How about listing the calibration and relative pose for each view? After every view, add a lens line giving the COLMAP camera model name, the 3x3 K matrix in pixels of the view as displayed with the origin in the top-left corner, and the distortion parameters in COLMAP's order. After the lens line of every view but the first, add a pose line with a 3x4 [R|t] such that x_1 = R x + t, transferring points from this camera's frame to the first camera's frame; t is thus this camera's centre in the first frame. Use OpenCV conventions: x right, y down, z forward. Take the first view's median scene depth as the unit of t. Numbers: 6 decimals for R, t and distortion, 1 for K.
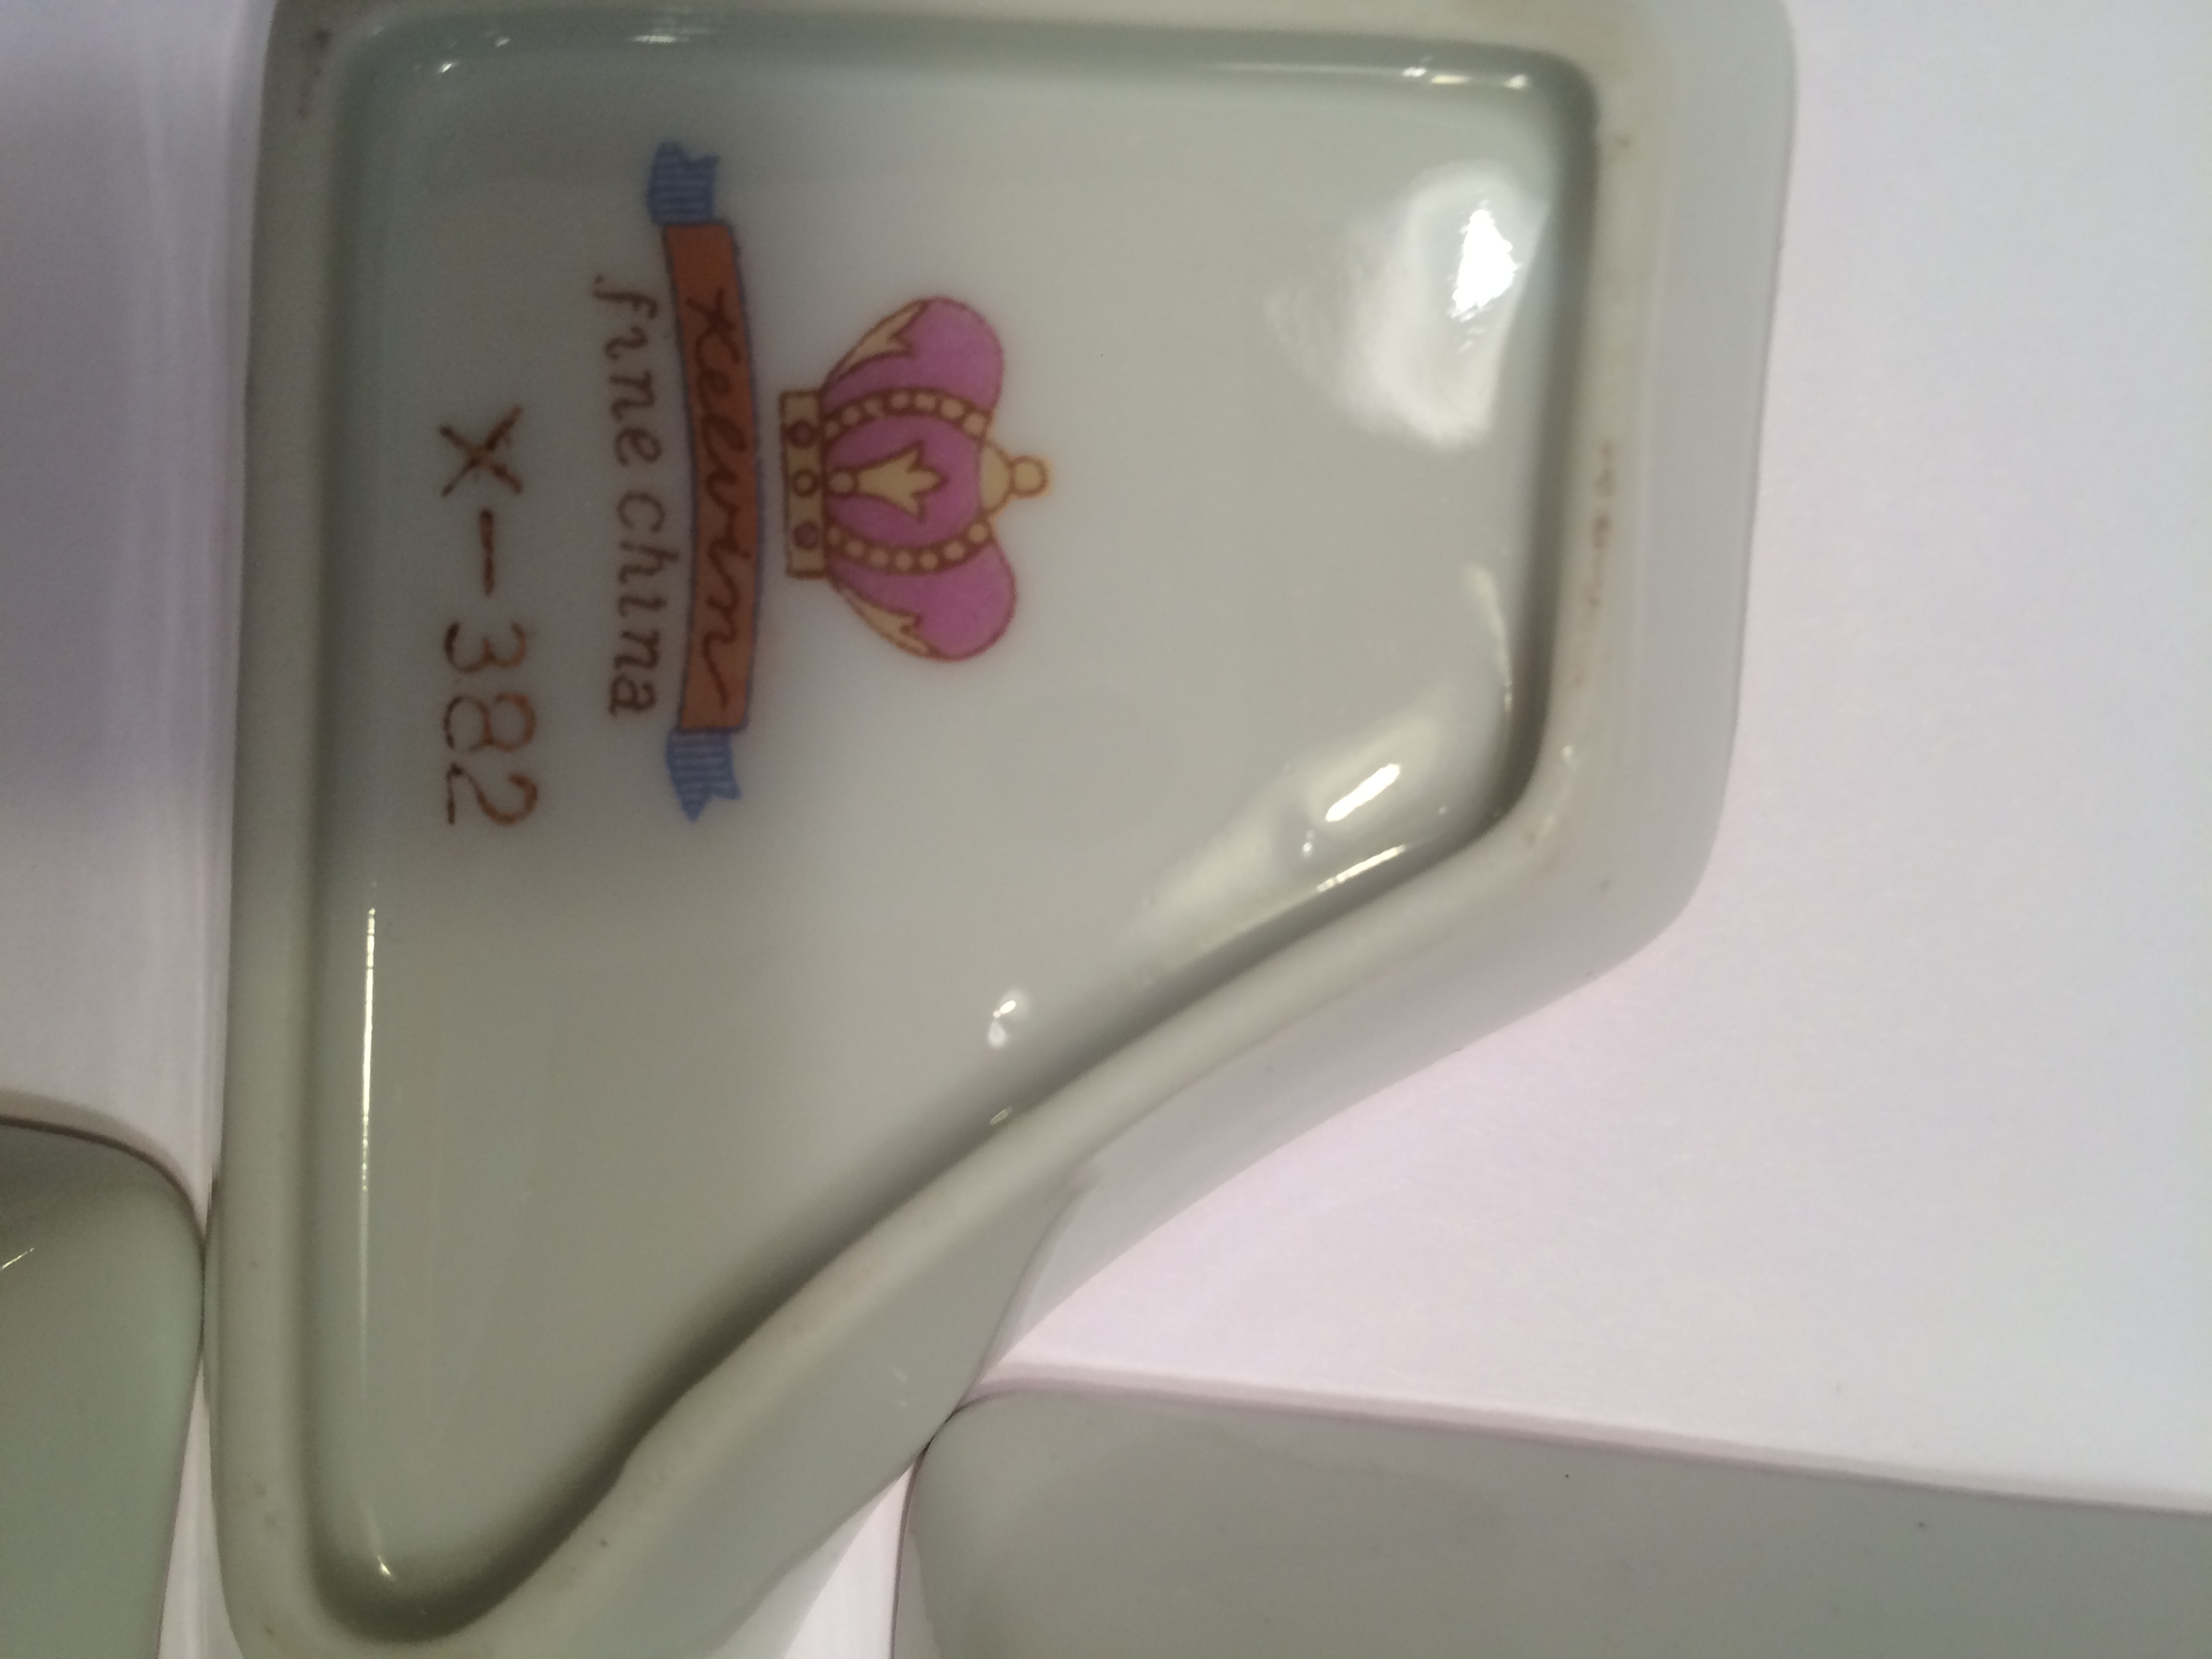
lens RADIAL K [[1835.8, 0, 1128.0], [0, 1835.8, 821.9], [0, 0, 1]] dist [0.044519, -0.105778]
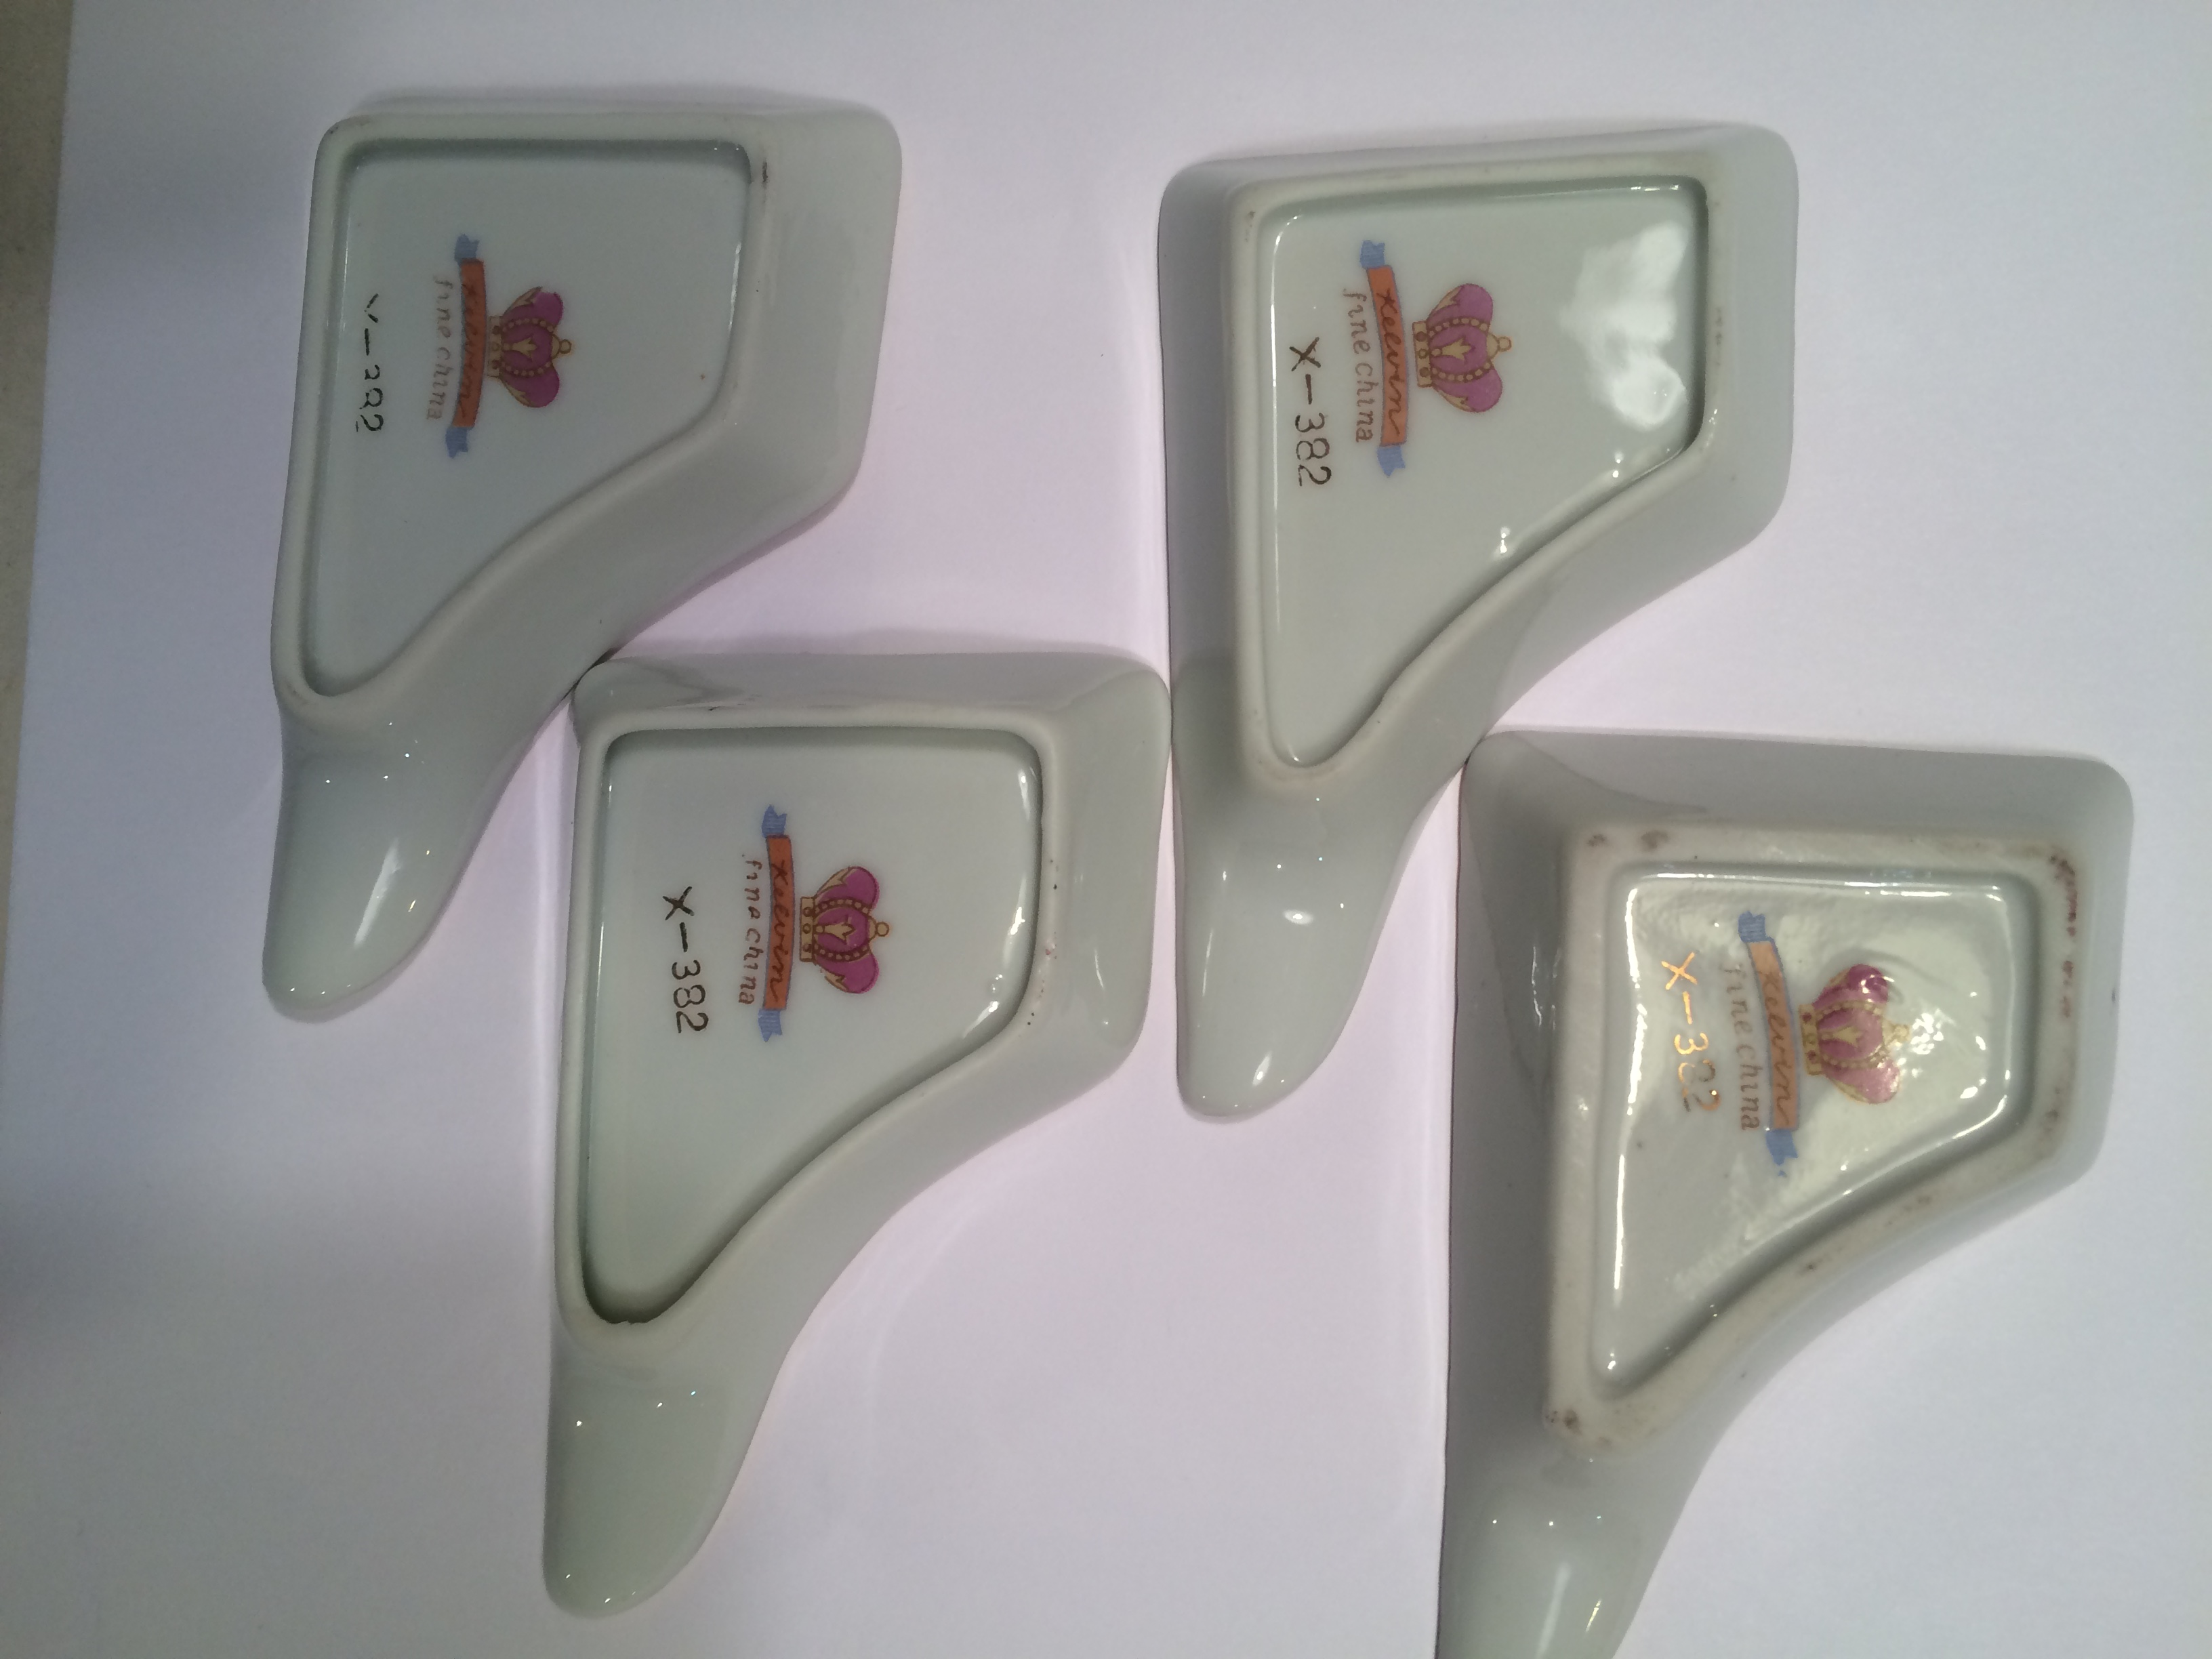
lens RADIAL K [[1835.8, 0, 1103.2], [0, 1835.8, 829.5], [0, 0, 1]] dist [0.044519, -0.105778]
pose [[0.989697, -0.058473, -0.130693, -0.331345], [0.048142, 0.995562, -0.080861, 0.732768], [0.134841, 0.073736, 0.988120, -1.761376]]
